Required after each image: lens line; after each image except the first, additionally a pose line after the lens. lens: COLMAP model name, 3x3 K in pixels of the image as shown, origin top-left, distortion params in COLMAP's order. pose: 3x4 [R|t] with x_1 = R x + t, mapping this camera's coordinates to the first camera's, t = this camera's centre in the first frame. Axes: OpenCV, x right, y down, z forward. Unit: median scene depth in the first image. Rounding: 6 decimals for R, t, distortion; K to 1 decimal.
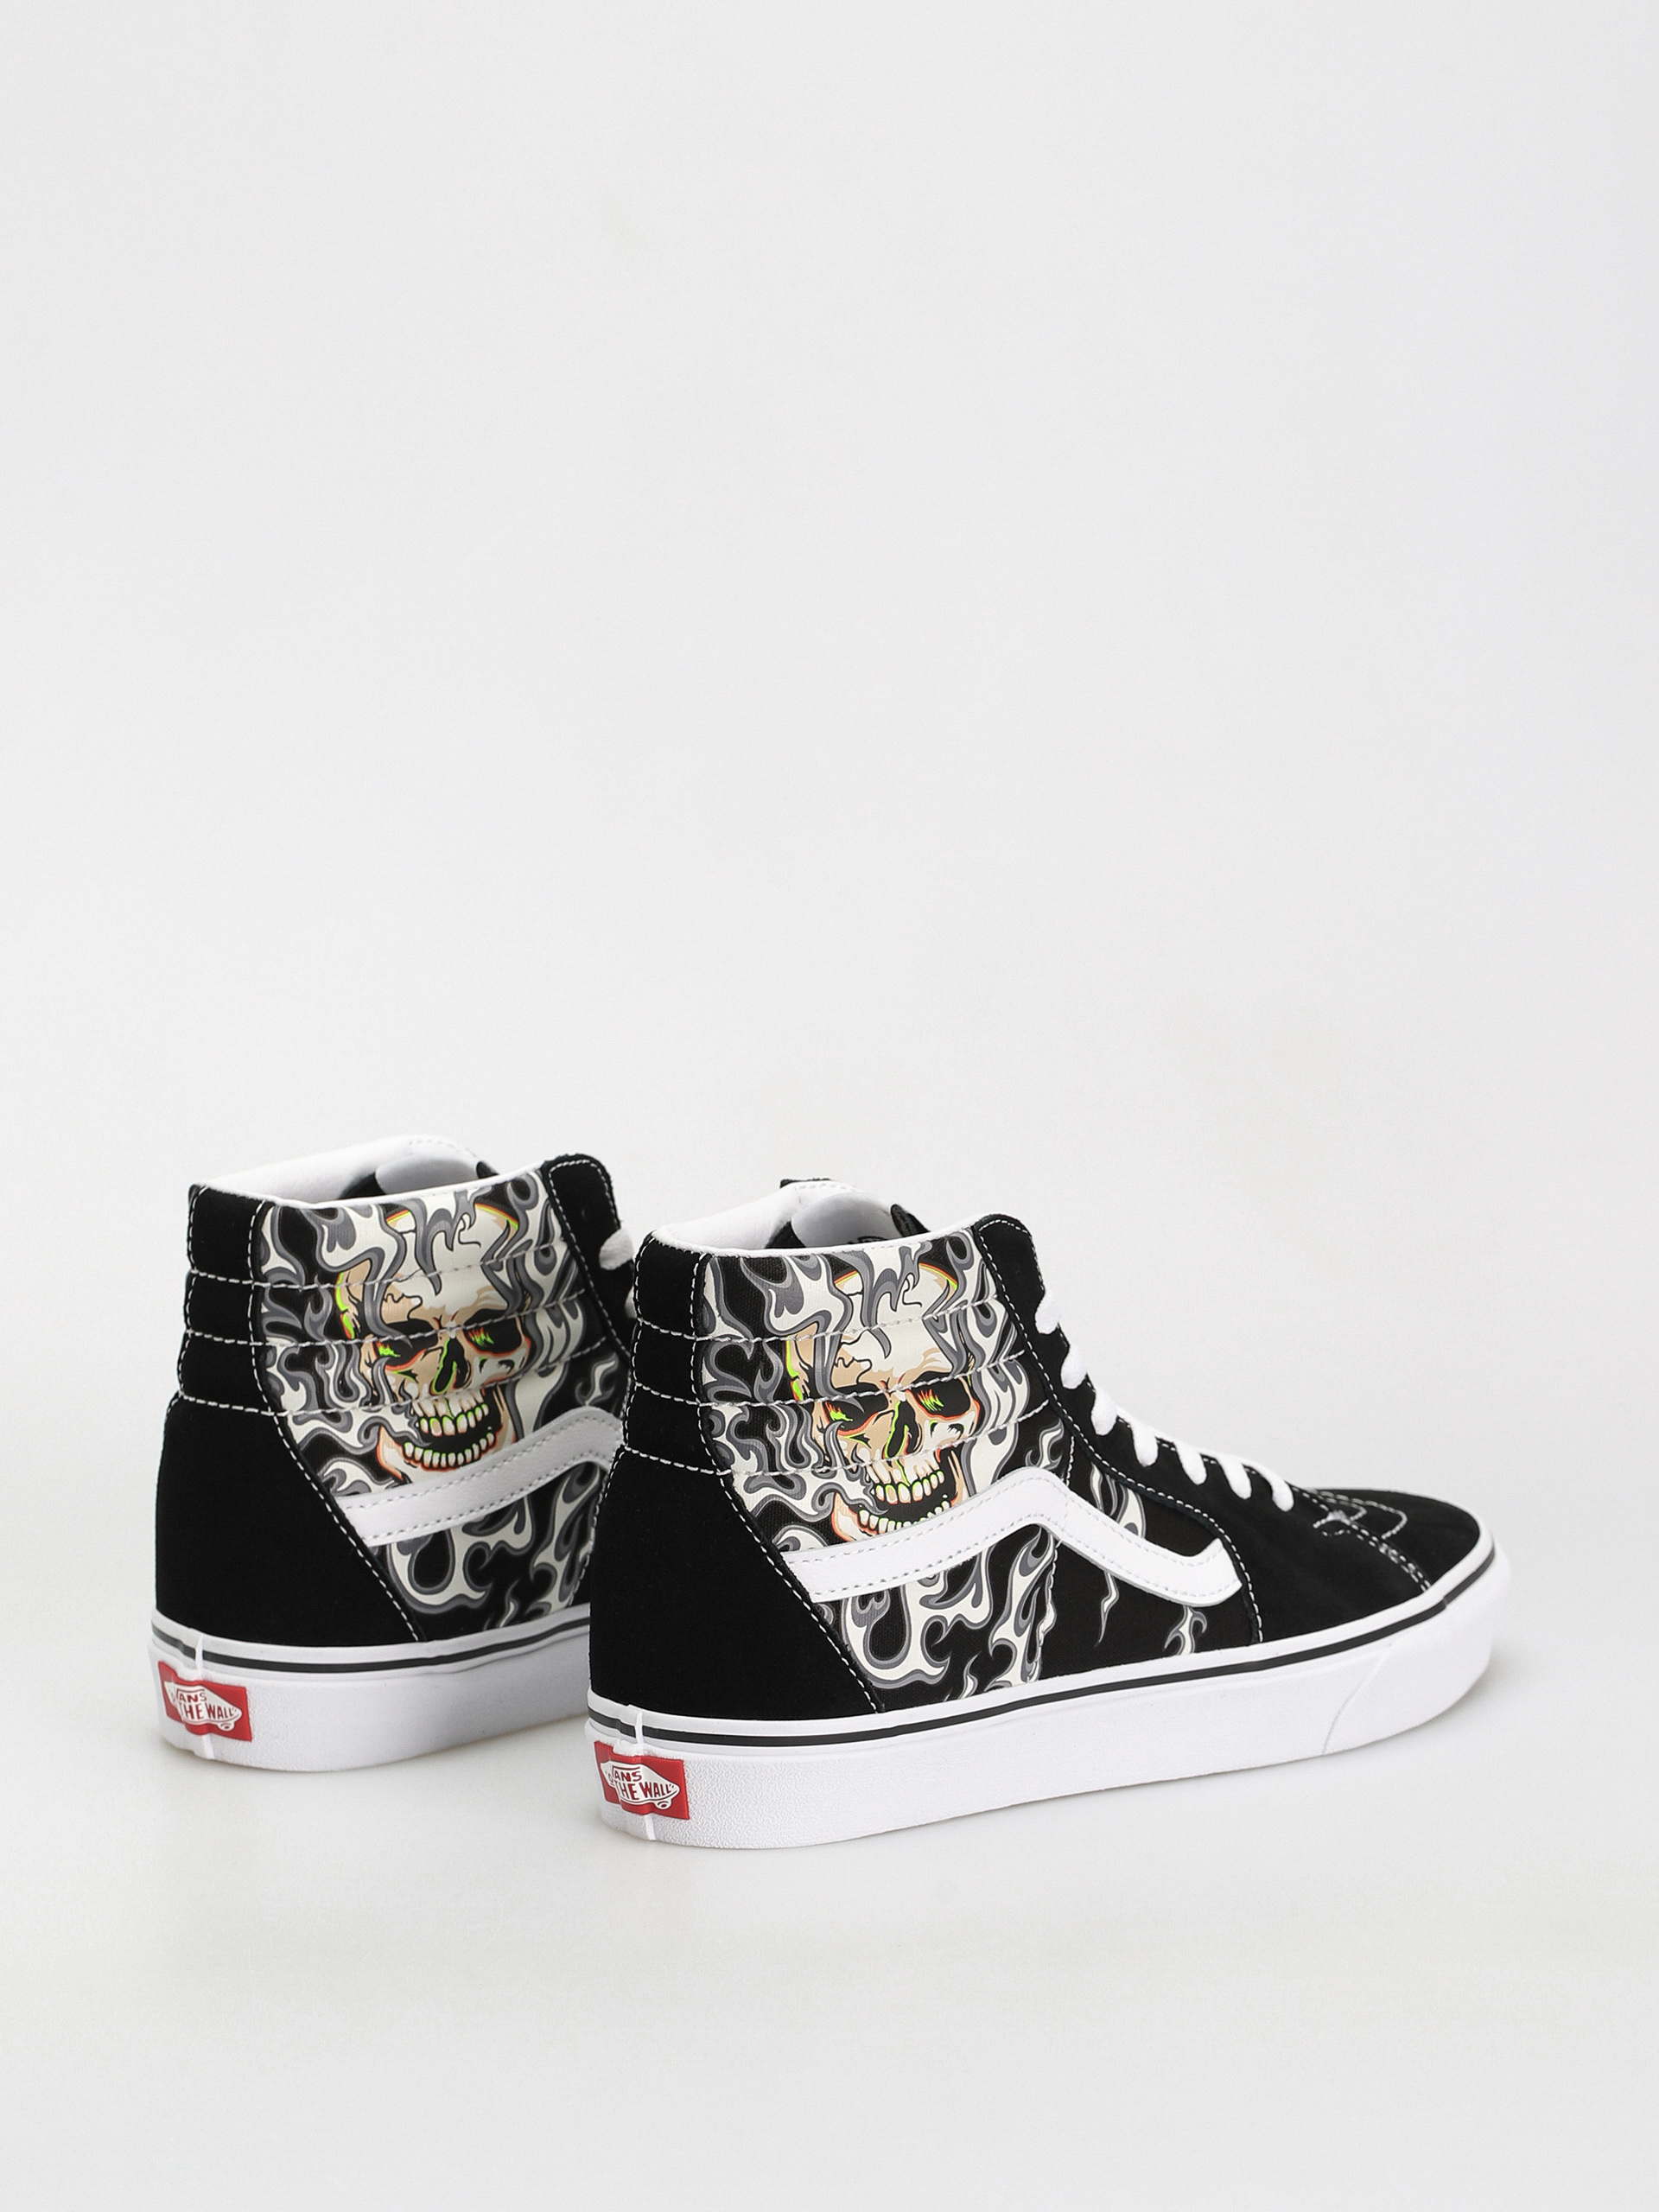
lens RADIAL K [[7827.9, 0, 829.5], [0, 7827.9, 1106.0], [0, 0, 1]] dist [-0.111714, -0.678466]
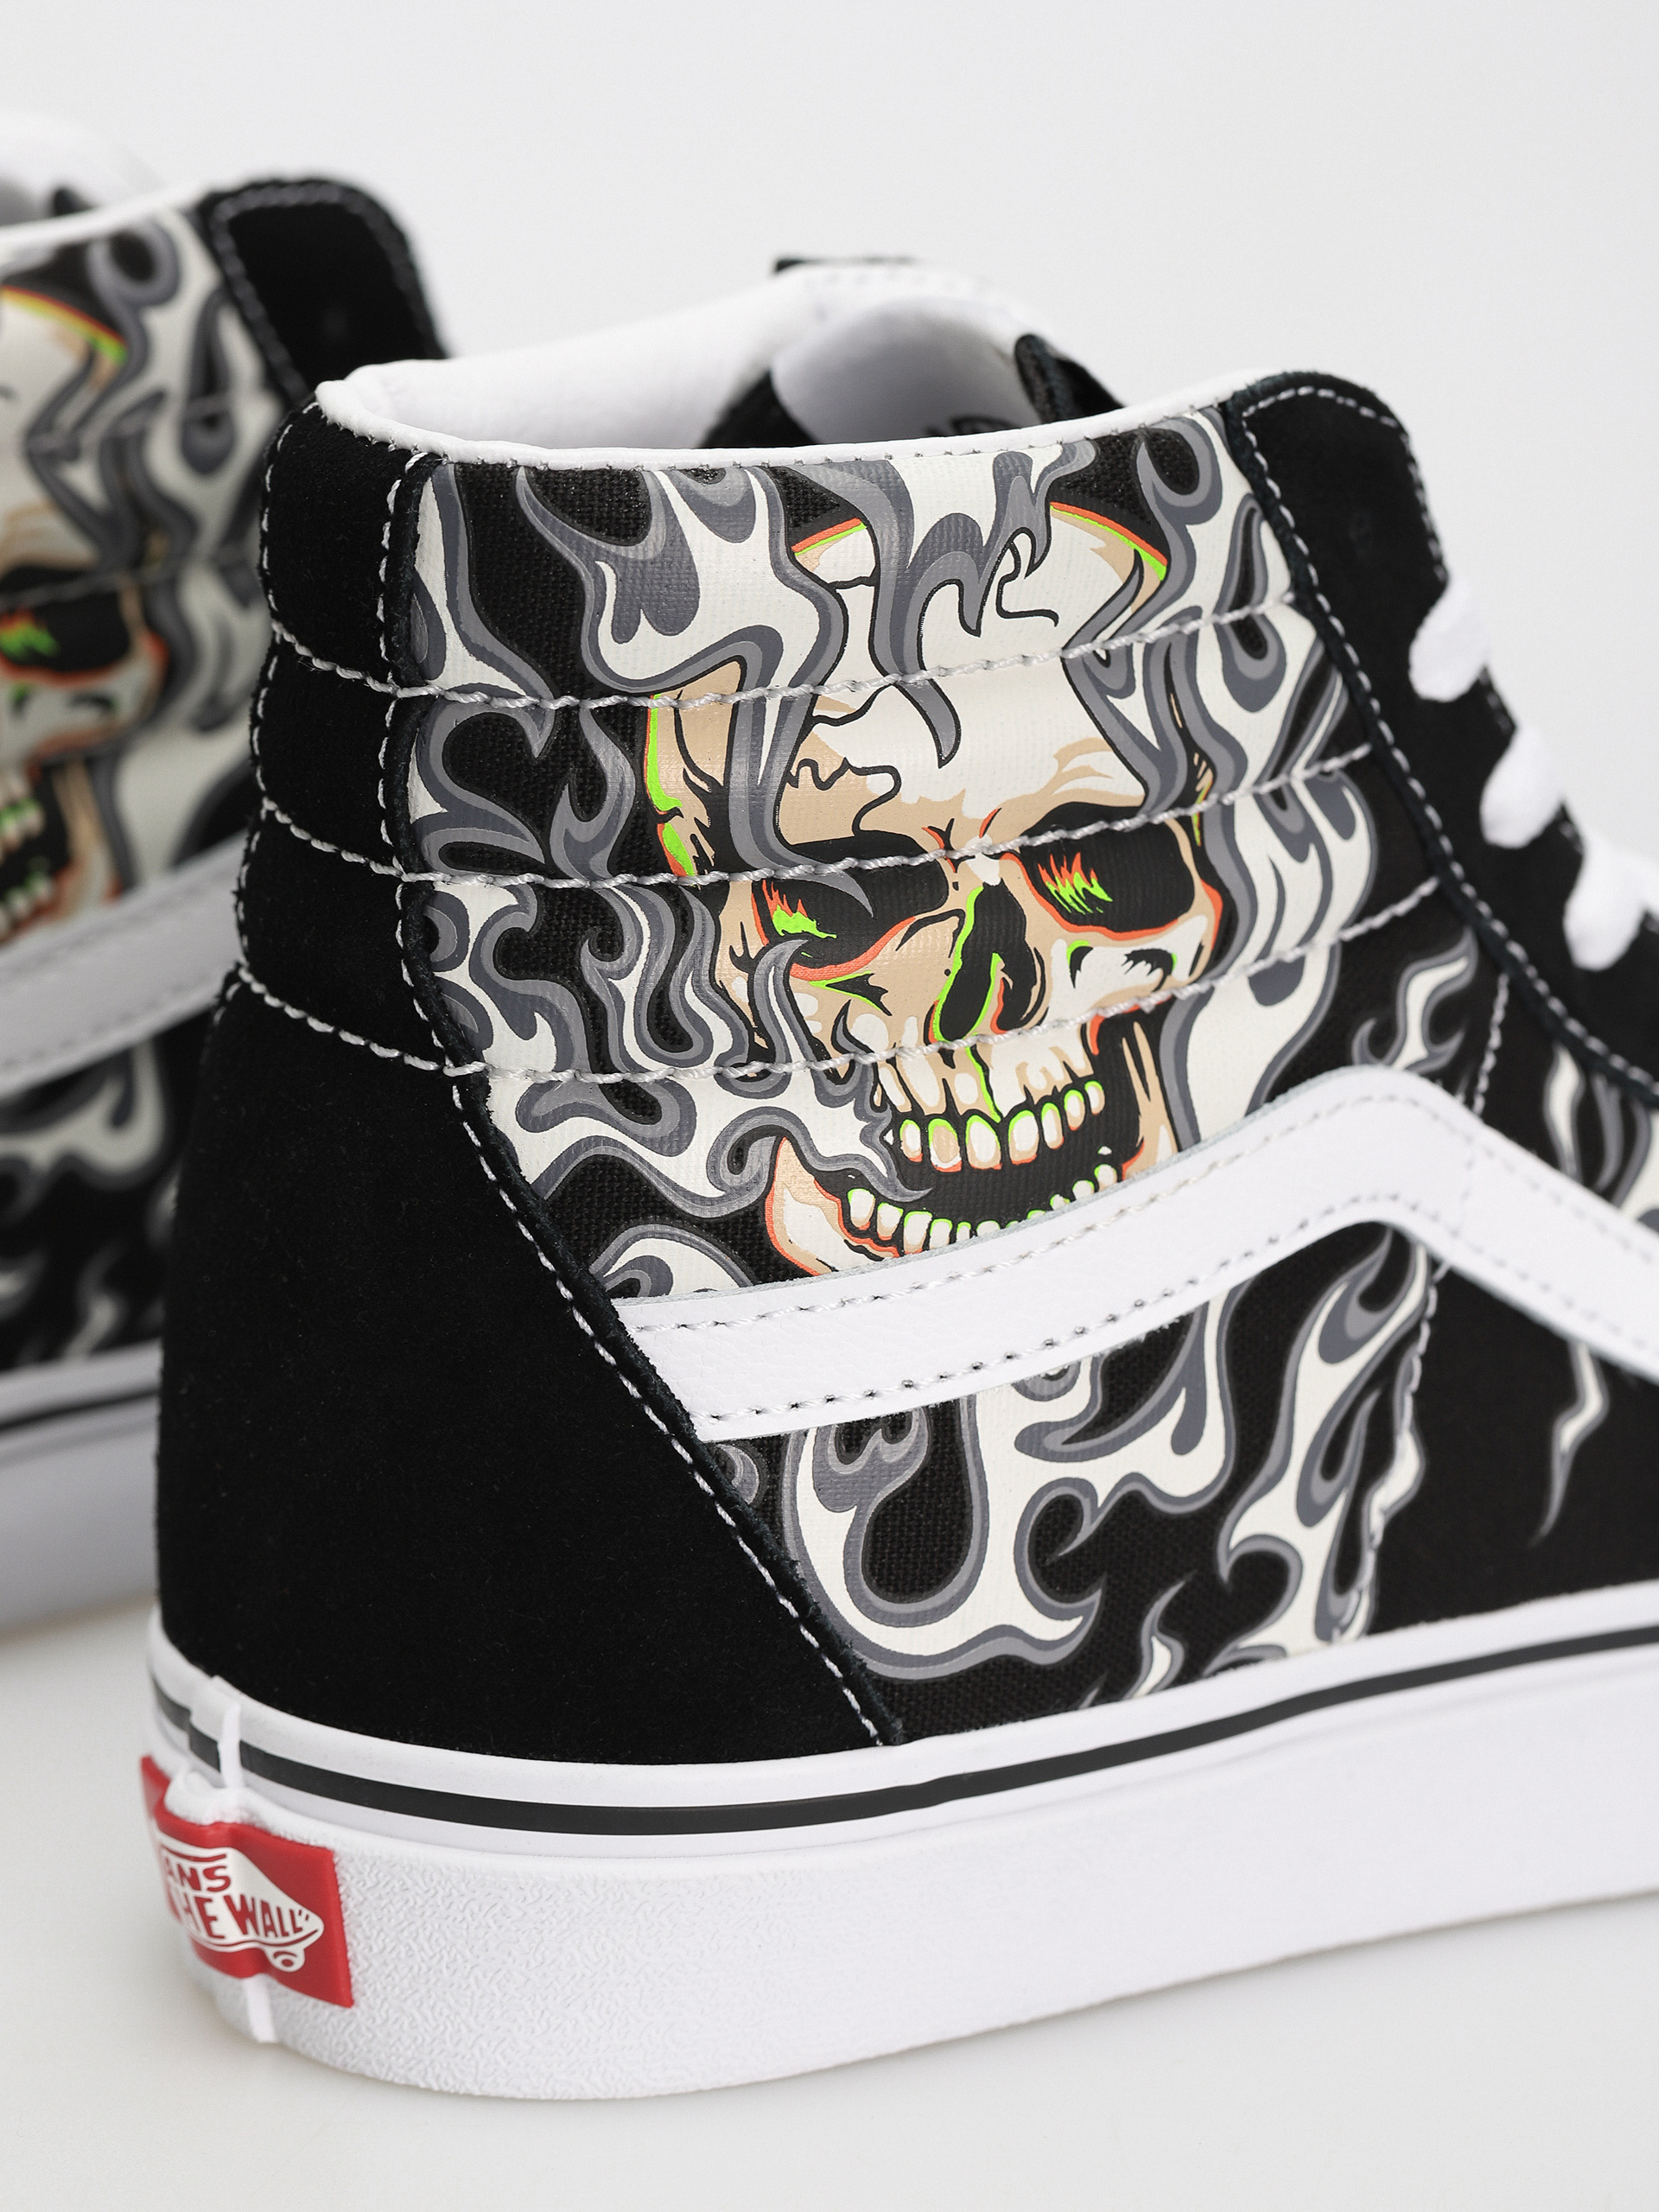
lens RADIAL K [[7827.9, 0, 829.5], [0, 7827.9, 1106.0], [0, 0, 1]] dist [-0.111714, -0.678466]
pose [[0.991019, 0.050289, -0.123909, 0.046957], [-0.035702, 0.992460, 0.117254, 0.006037], [0.128871, -0.111777, 0.985342, 0.645901]]
